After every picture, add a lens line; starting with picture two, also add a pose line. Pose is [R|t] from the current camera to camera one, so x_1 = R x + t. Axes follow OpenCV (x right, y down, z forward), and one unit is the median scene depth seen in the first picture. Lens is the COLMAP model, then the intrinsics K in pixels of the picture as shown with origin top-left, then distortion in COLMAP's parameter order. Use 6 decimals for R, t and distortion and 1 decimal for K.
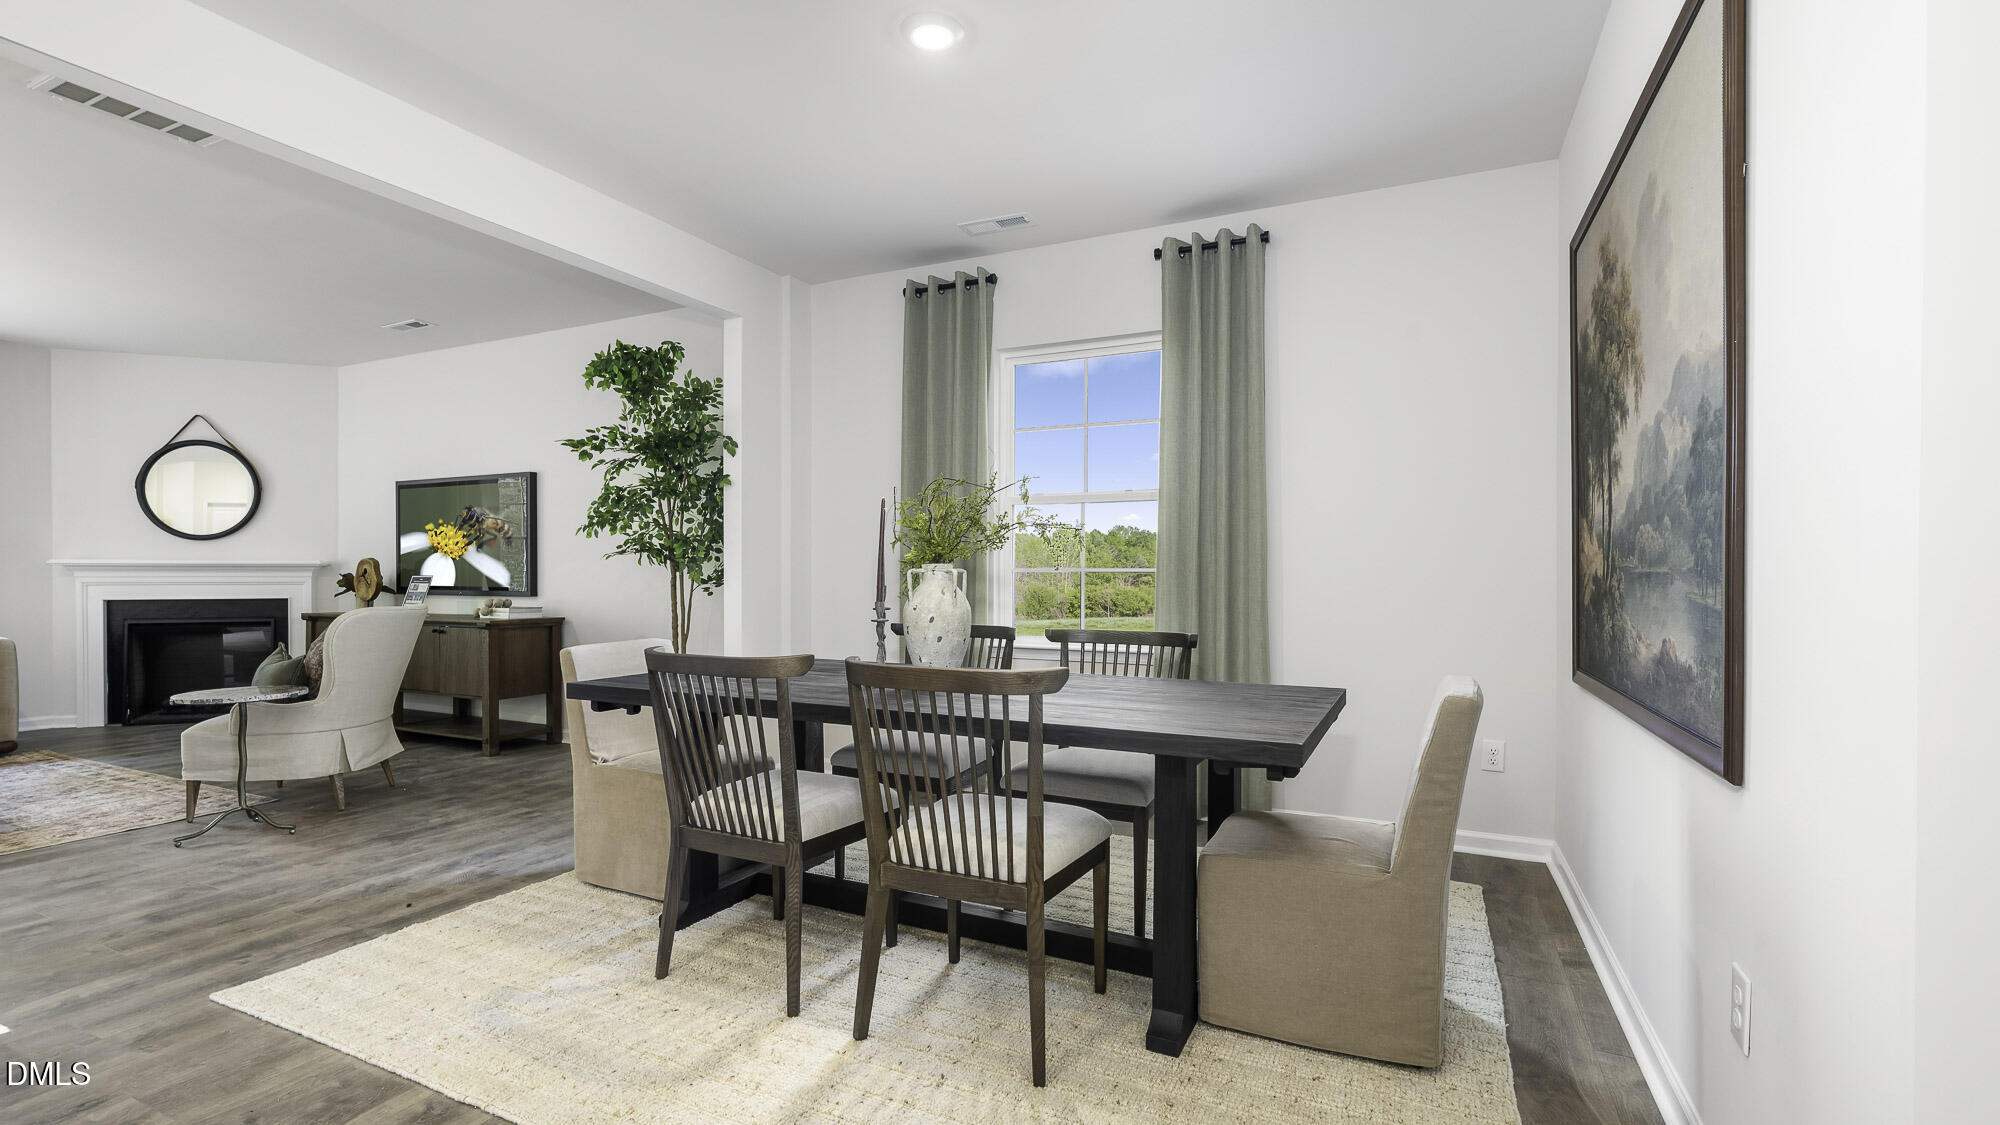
lens RADIAL K [[883.0, 0, 995.4], [0, 883.0, 568.7], [0, 0, 1]] dist [-0.001794, -0.000257]
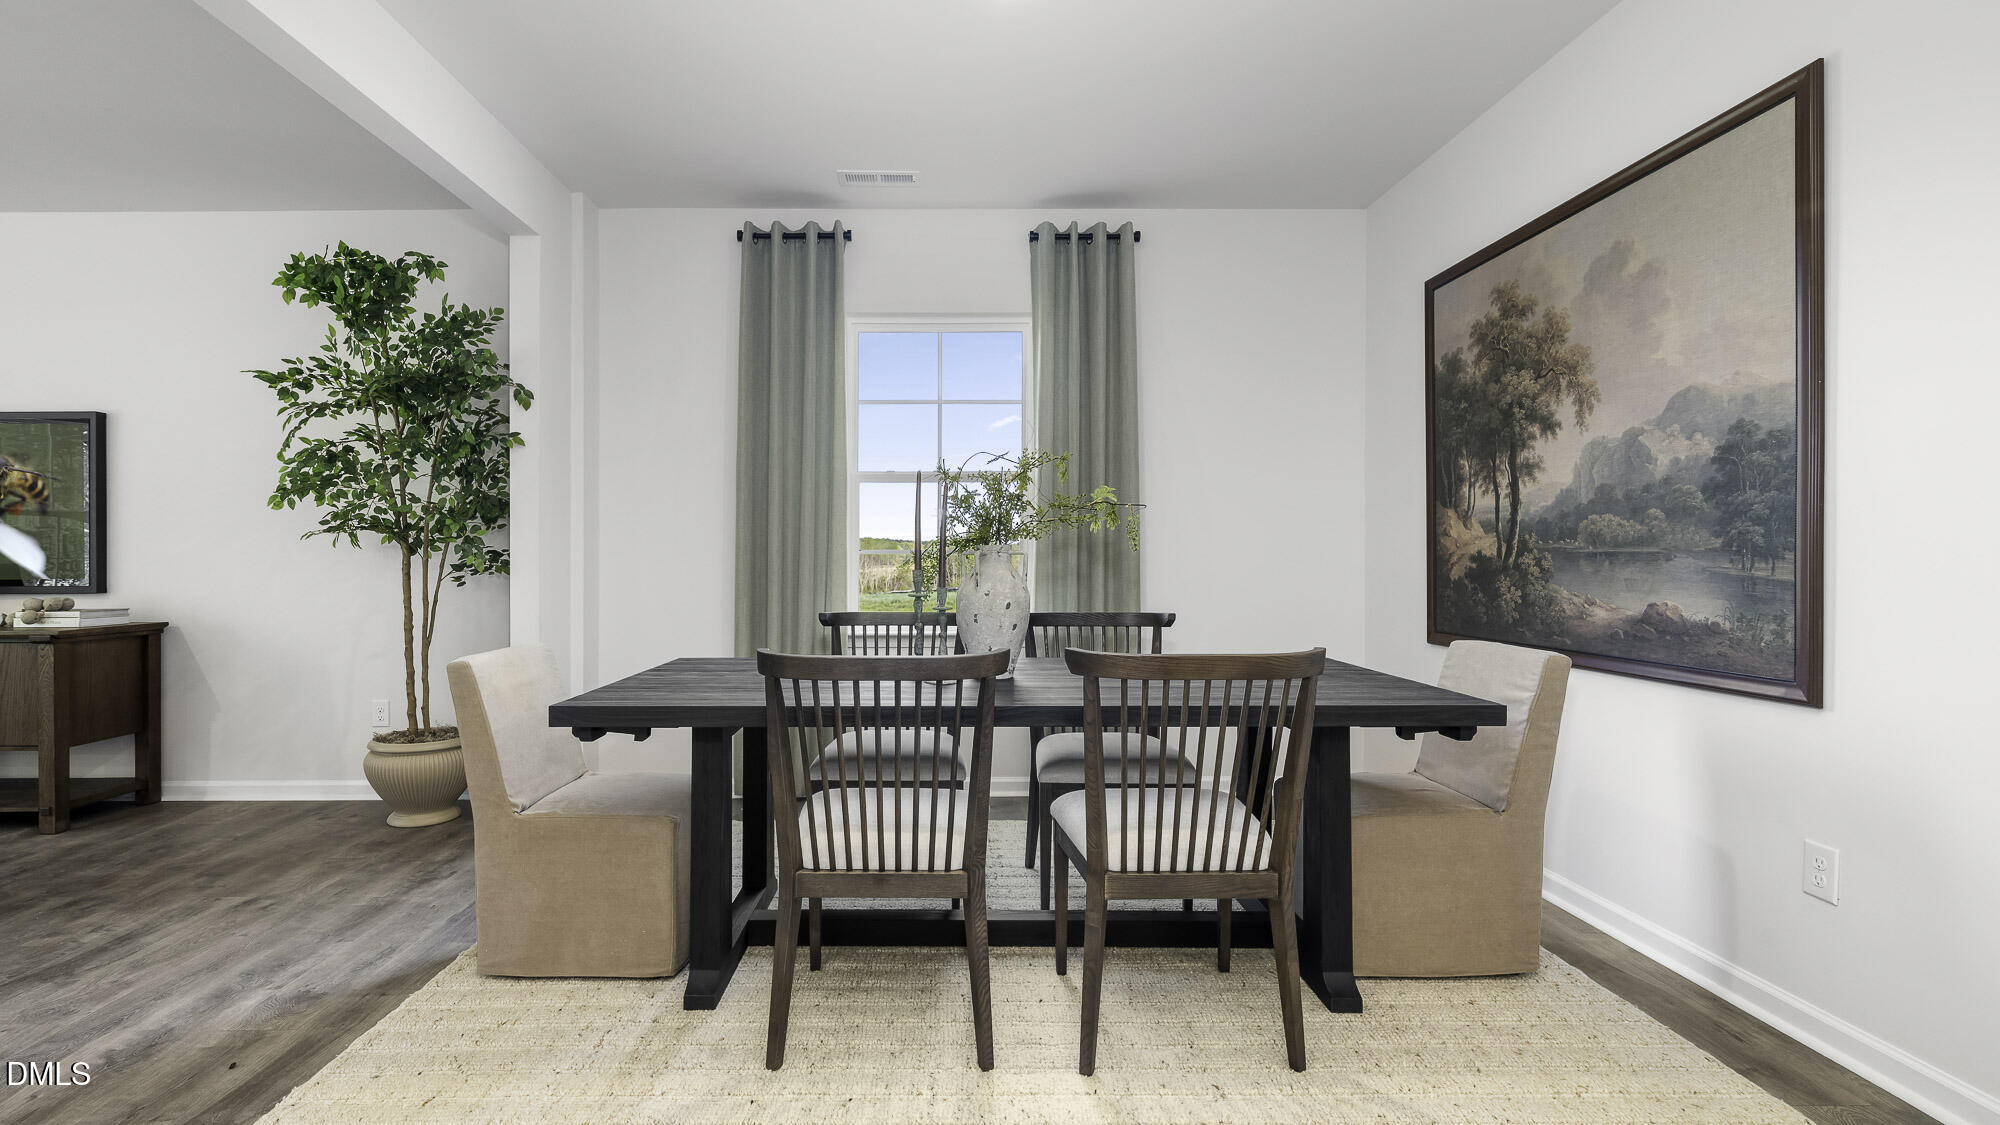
lens RADIAL K [[902.2, 0, 938.2], [0, 902.2, 551.6], [0, 0, 1]] dist [-0.001638, -0.000025]
pose [[0.899852, -0.001655, 0.436192, -0.319018], [0.002195, 0.999997, -0.000733, 0.001294], [-0.436189, 0.001617, 0.899853, 0.111826]]
